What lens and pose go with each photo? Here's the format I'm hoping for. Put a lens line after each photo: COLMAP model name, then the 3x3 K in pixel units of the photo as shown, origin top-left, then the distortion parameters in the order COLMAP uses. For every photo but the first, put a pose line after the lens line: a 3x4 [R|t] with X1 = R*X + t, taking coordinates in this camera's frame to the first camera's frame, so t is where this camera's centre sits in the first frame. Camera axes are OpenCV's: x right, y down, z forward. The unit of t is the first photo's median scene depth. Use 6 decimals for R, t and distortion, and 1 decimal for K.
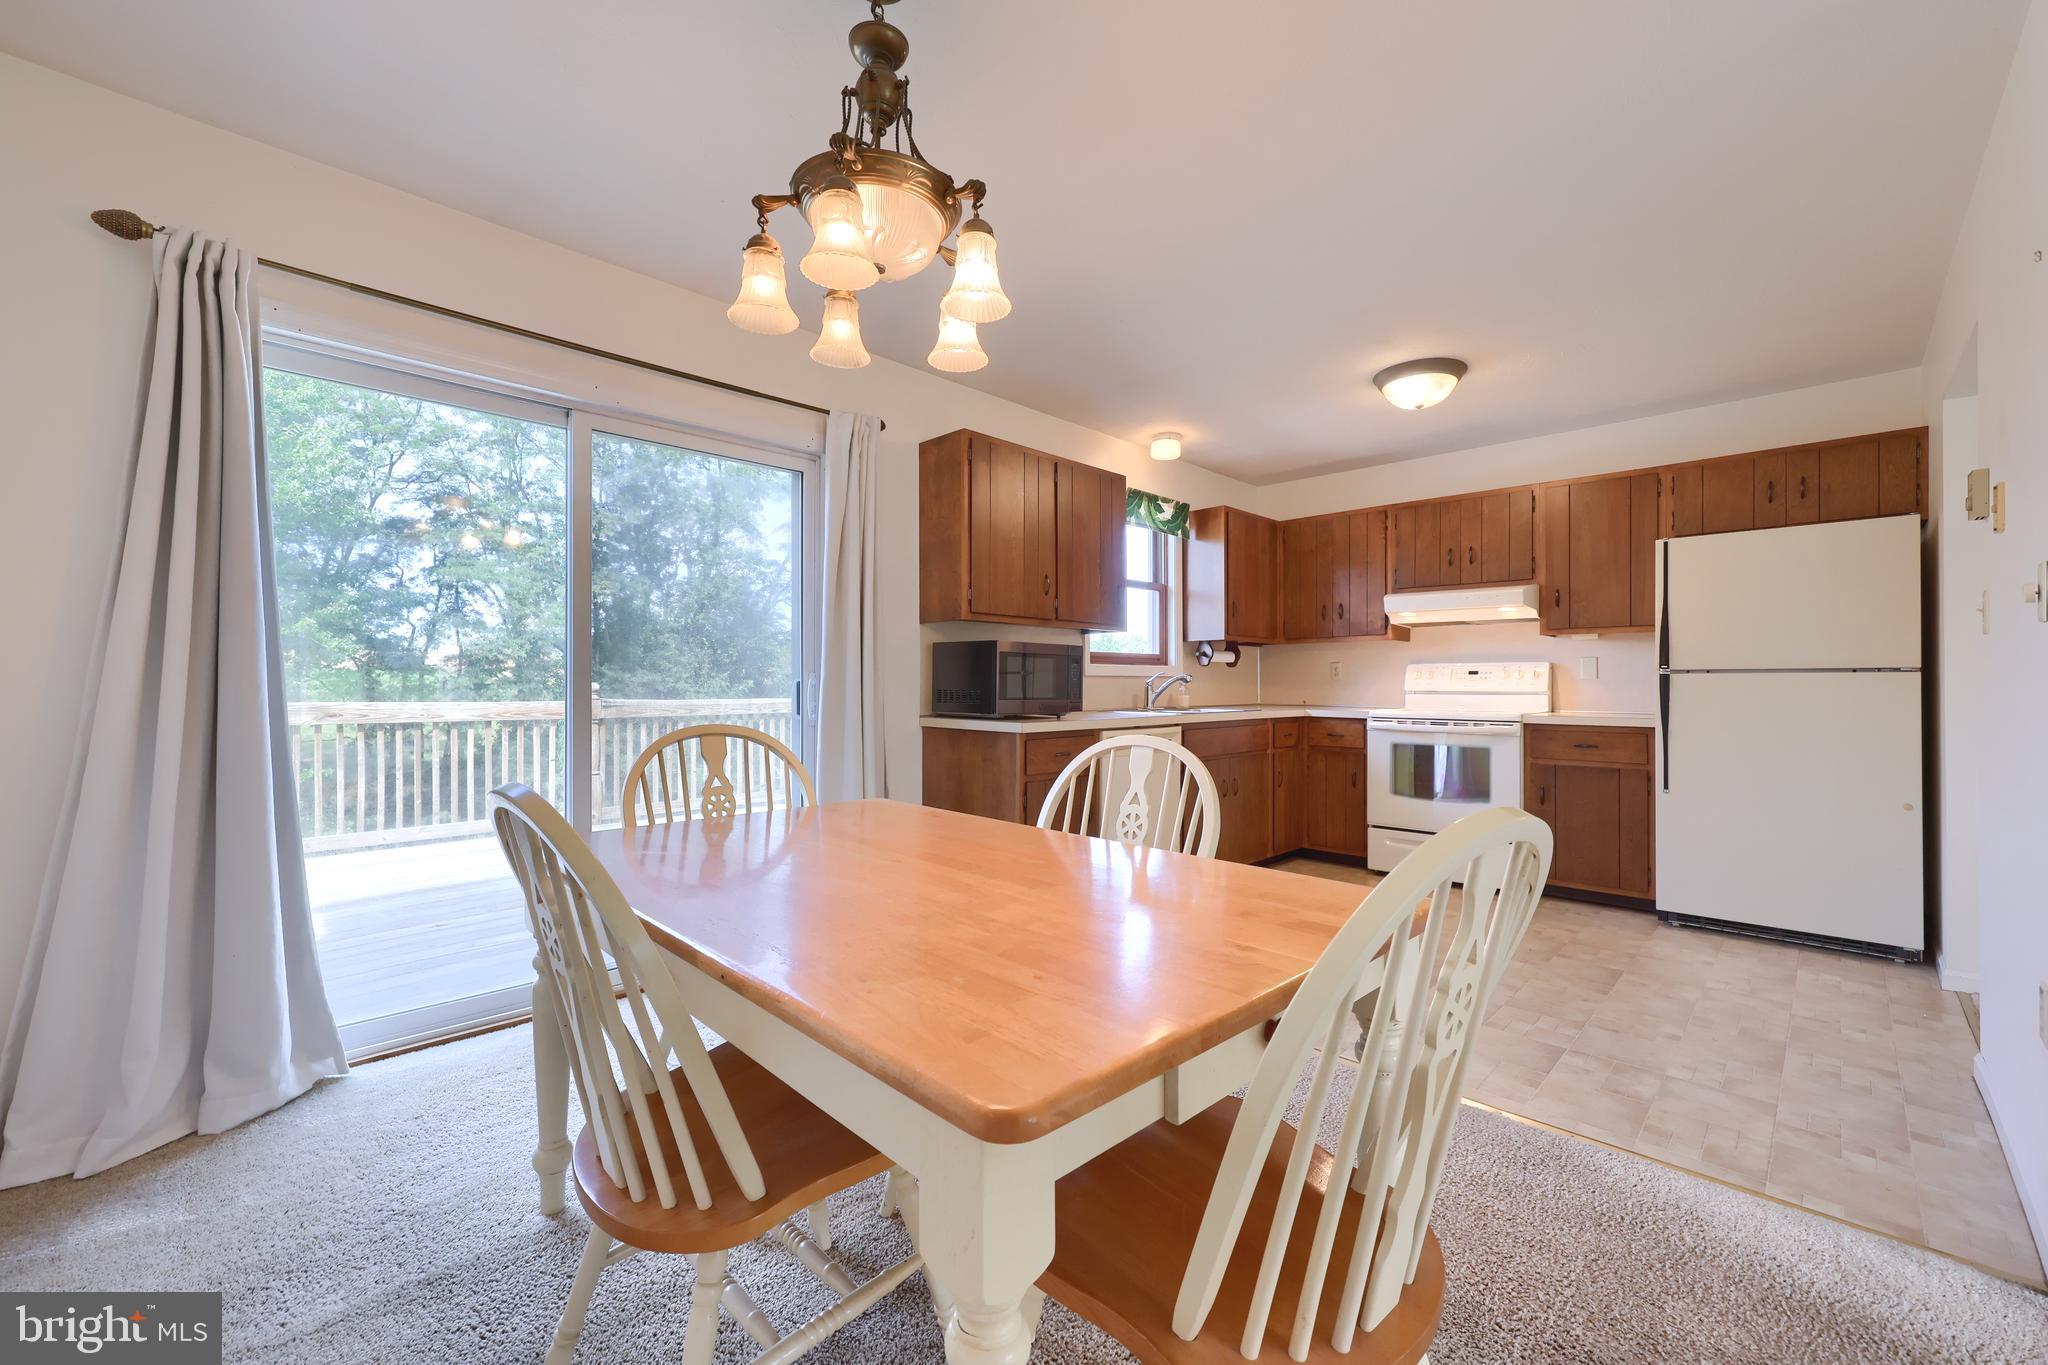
lens RADIAL K [[833.7, 0, 1033.4], [0, 833.7, 660.1], [0, 0, 1]] dist [0.000669, 0.001249]
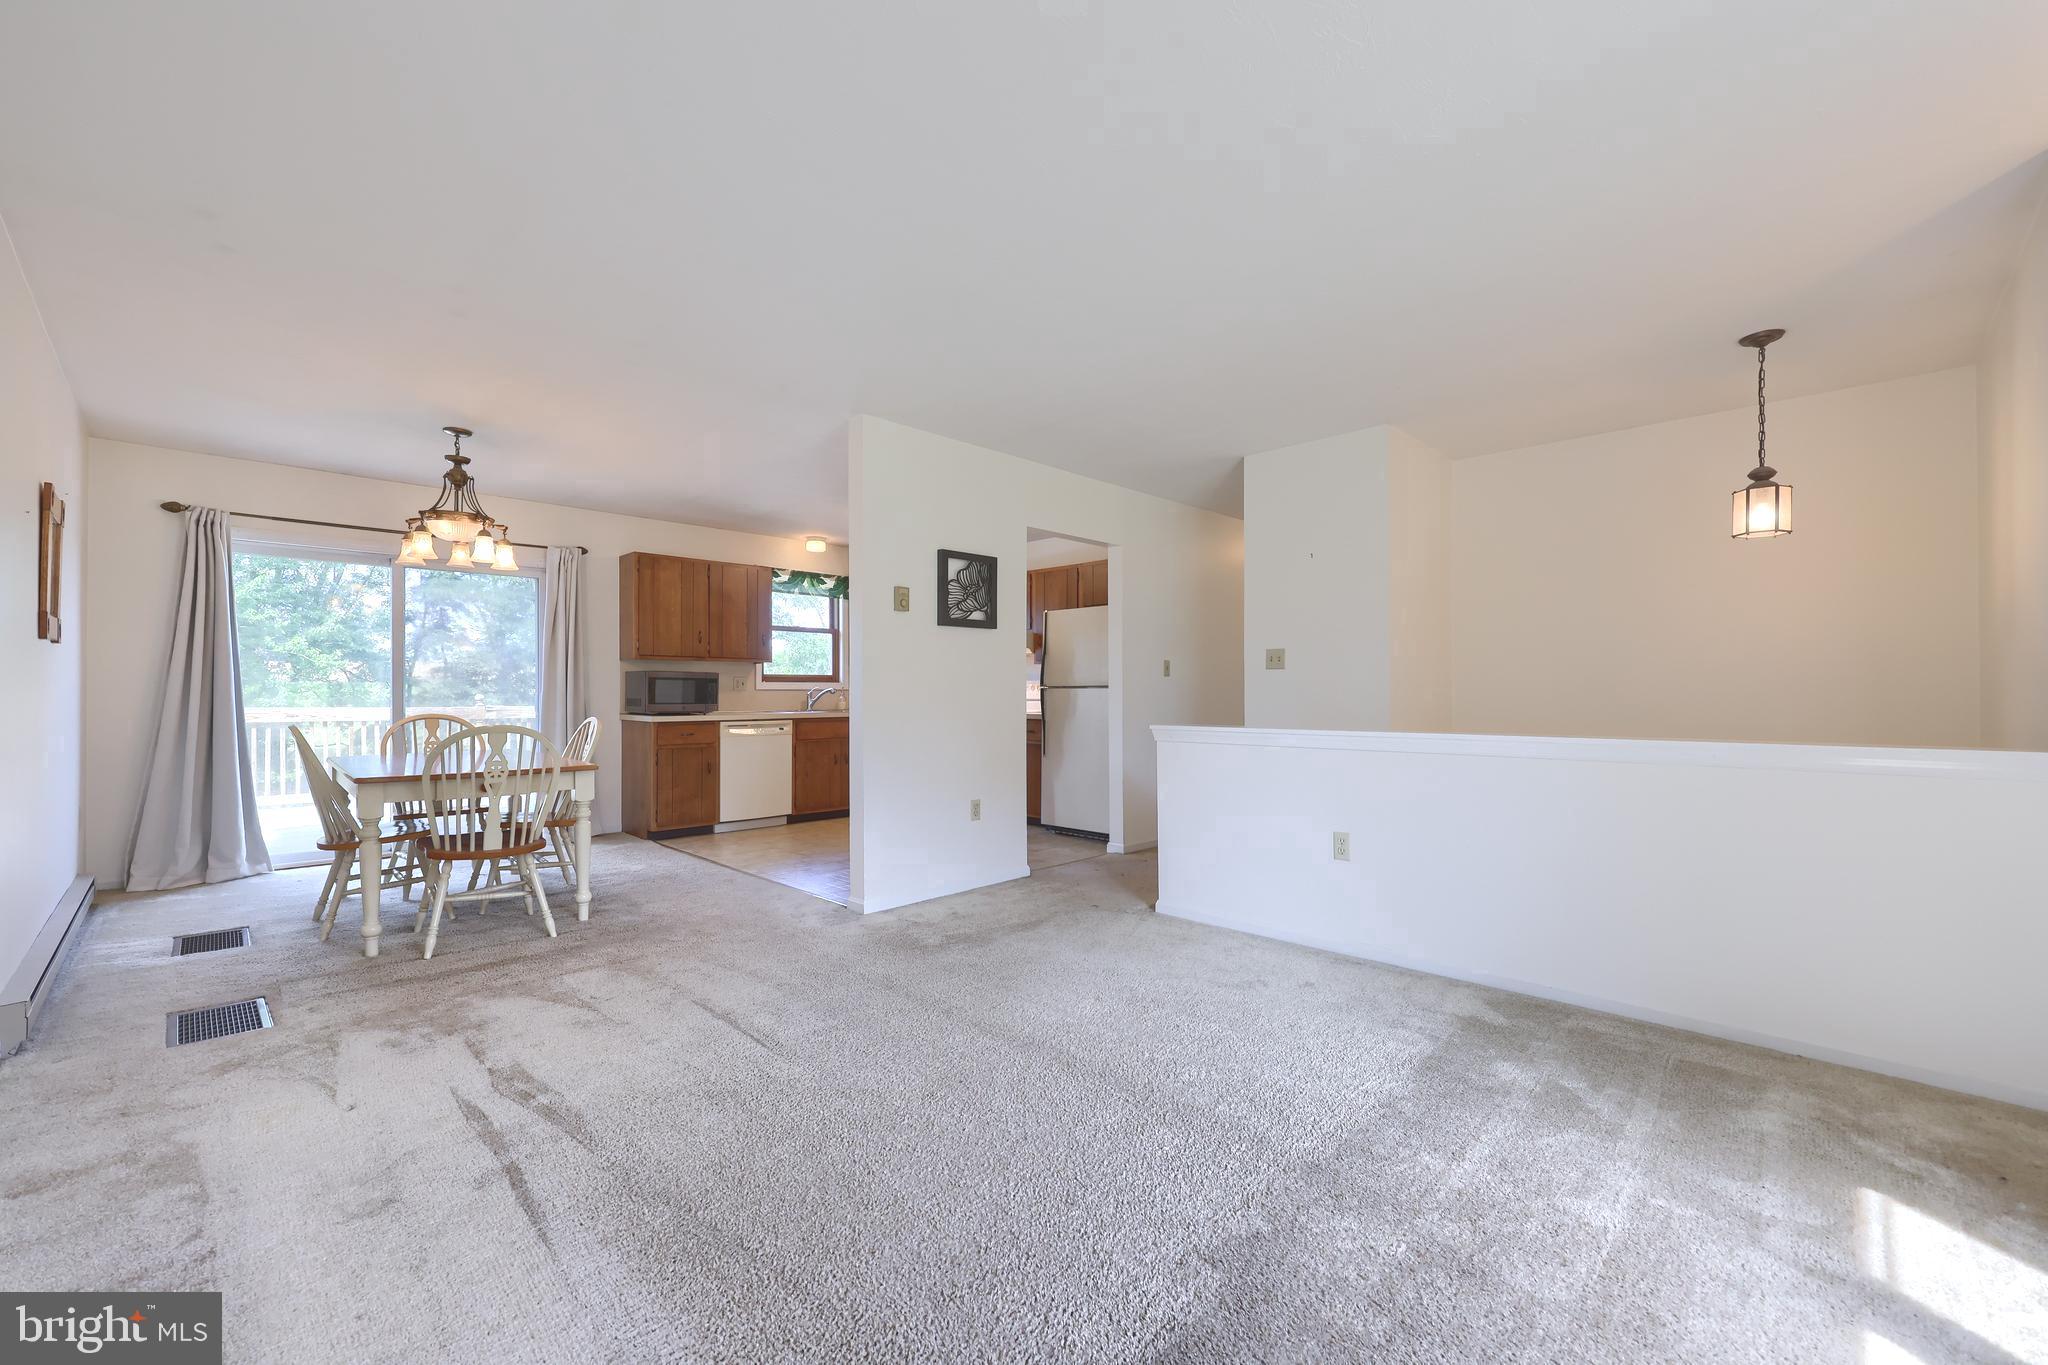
lens RADIAL K [[833.7, 0, 1035.1], [0, 833.7, 672.0], [0, 0, 1]] dist [0.000669, 0.001249]
pose [[0.999997, -0.000743, -0.002334, 0.960034], [0.000749, 0.999996, 0.002600, -0.030384], [0.002332, -0.002602, 0.999994, -0.961593]]
